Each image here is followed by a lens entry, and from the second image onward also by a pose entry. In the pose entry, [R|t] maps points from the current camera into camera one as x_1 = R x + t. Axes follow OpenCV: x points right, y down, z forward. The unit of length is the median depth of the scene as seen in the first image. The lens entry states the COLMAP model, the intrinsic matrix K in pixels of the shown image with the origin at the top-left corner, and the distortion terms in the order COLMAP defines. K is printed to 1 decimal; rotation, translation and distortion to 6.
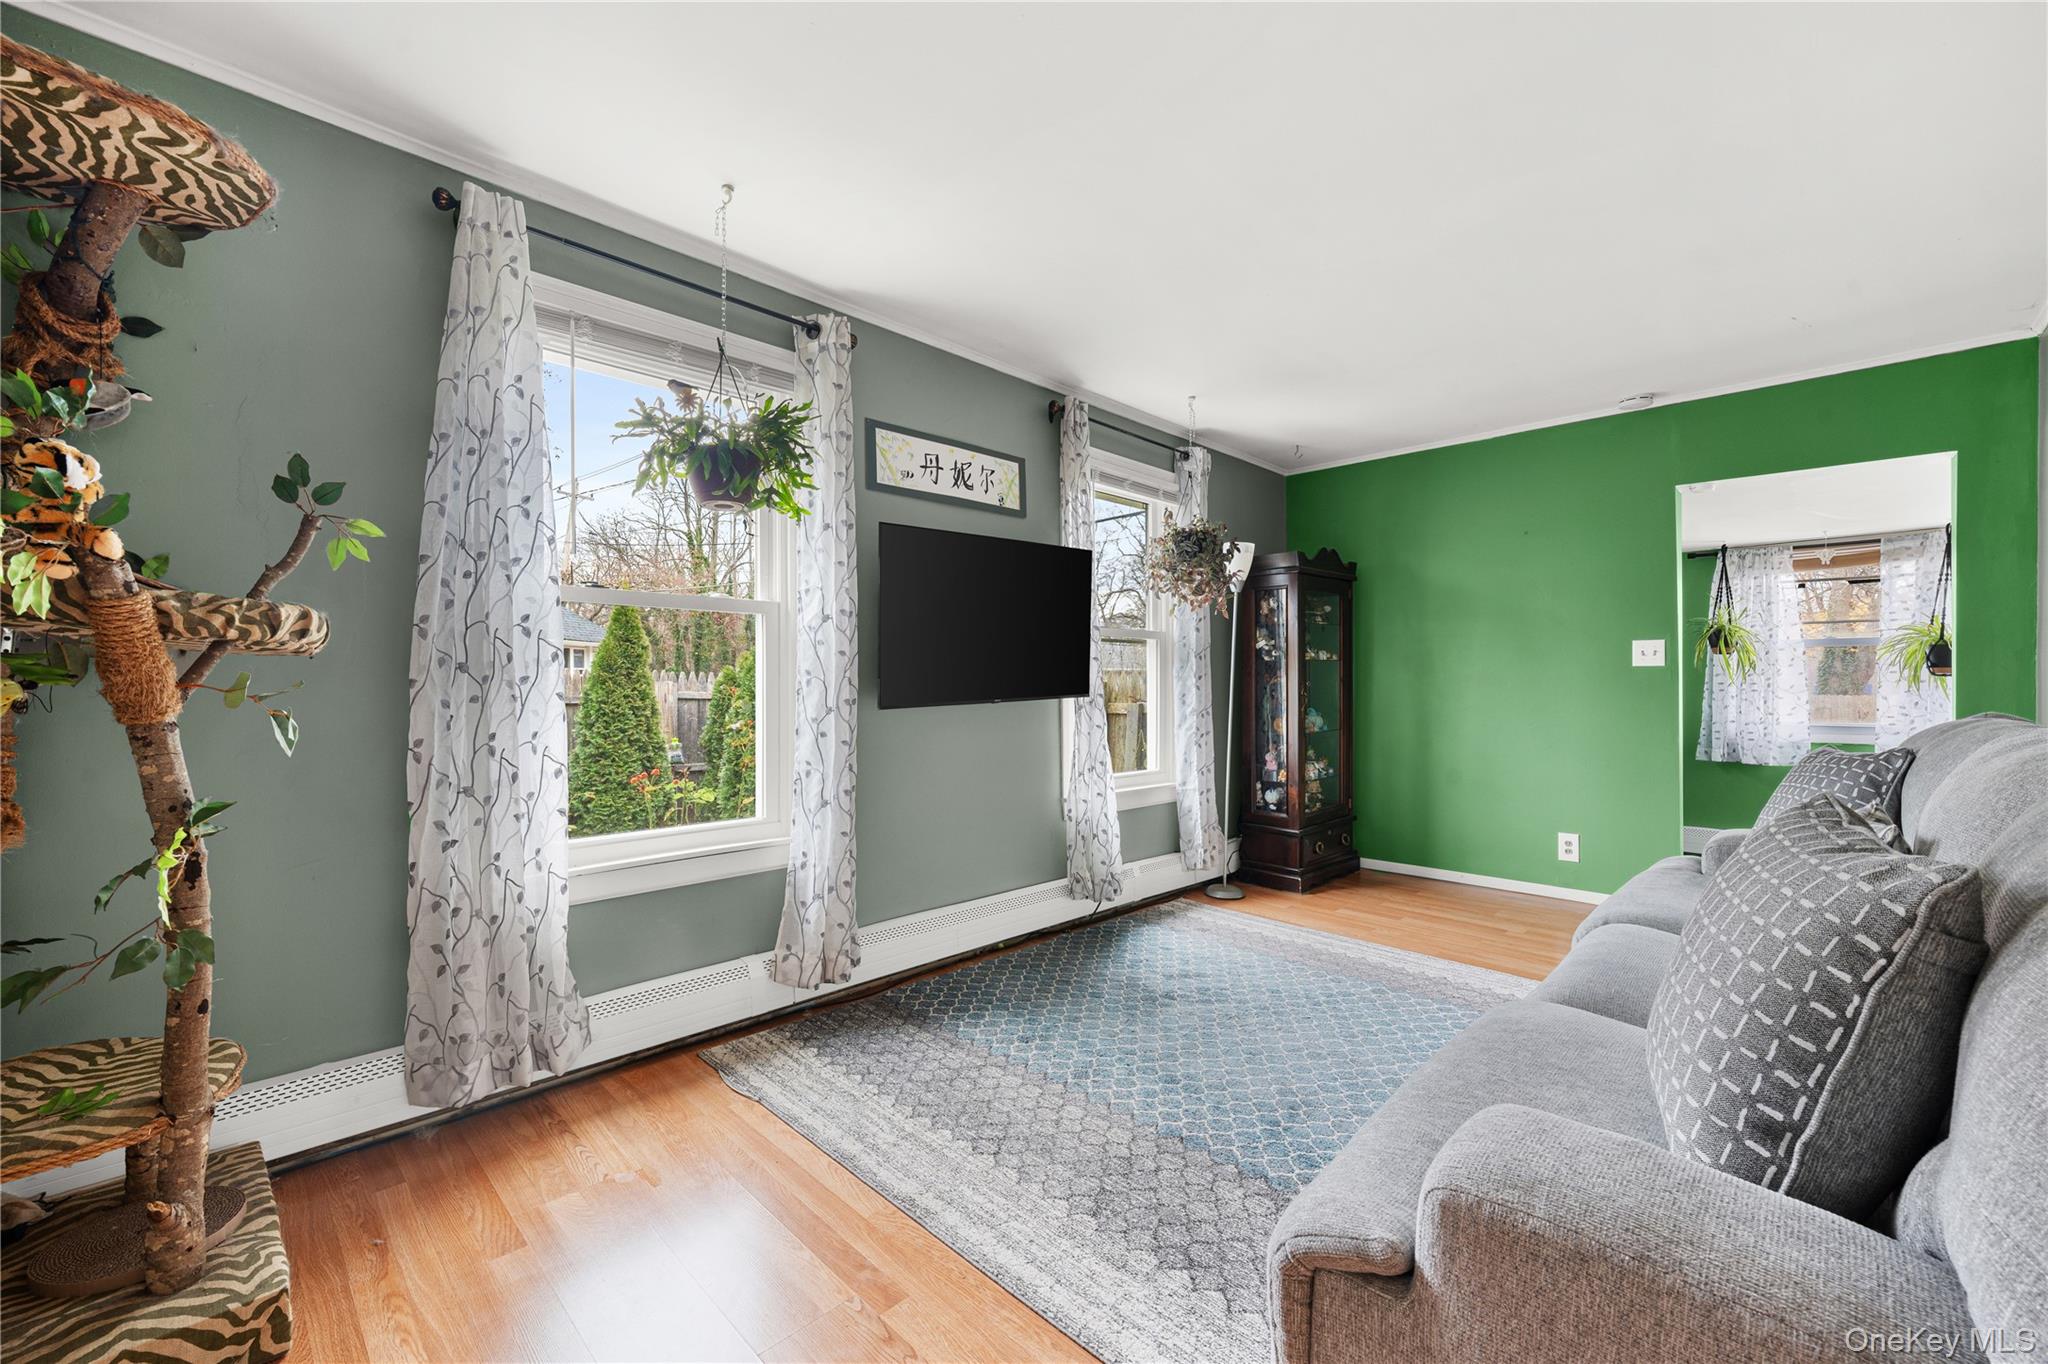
lens RADIAL K [[882.5, 0, 1014.5], [0, 882.5, 680.8], [0, 0, 1]] dist [-0.000913, -0.000116]
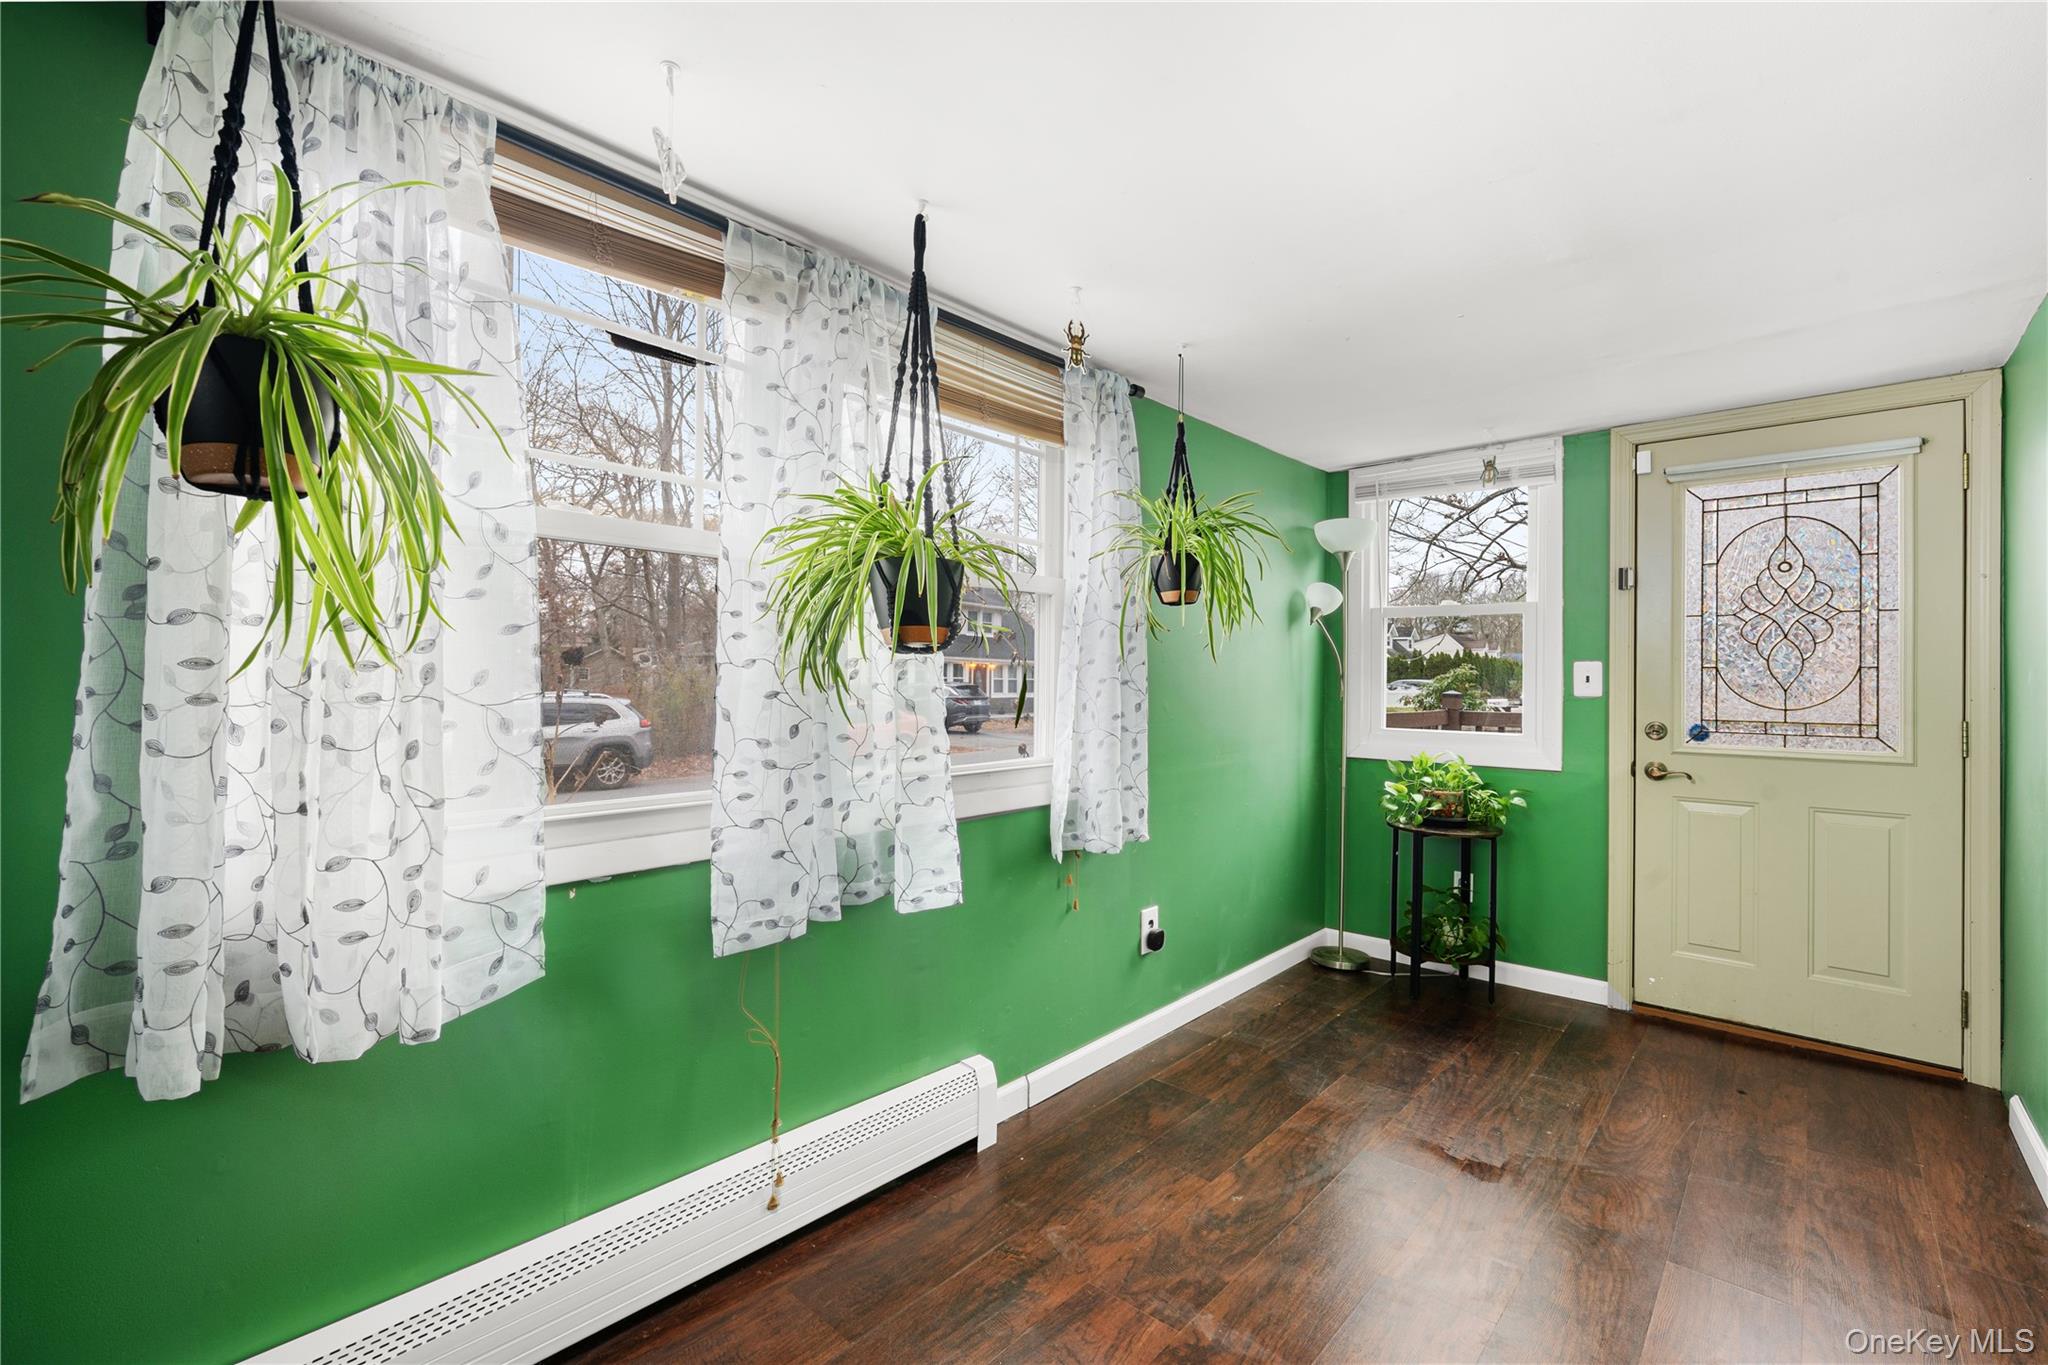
lens RADIAL K [[882.5, 0, 1024.5], [0, 882.5, 672.1], [0, 0, 1]] dist [-0.000913, -0.000116]
pose [[-0.022126, 0.010448, 0.999701, 0.622746], [-0.010502, 0.999888, -0.010682, 0.004670], [-0.999700, -0.010735, -0.022014, 0.846622]]
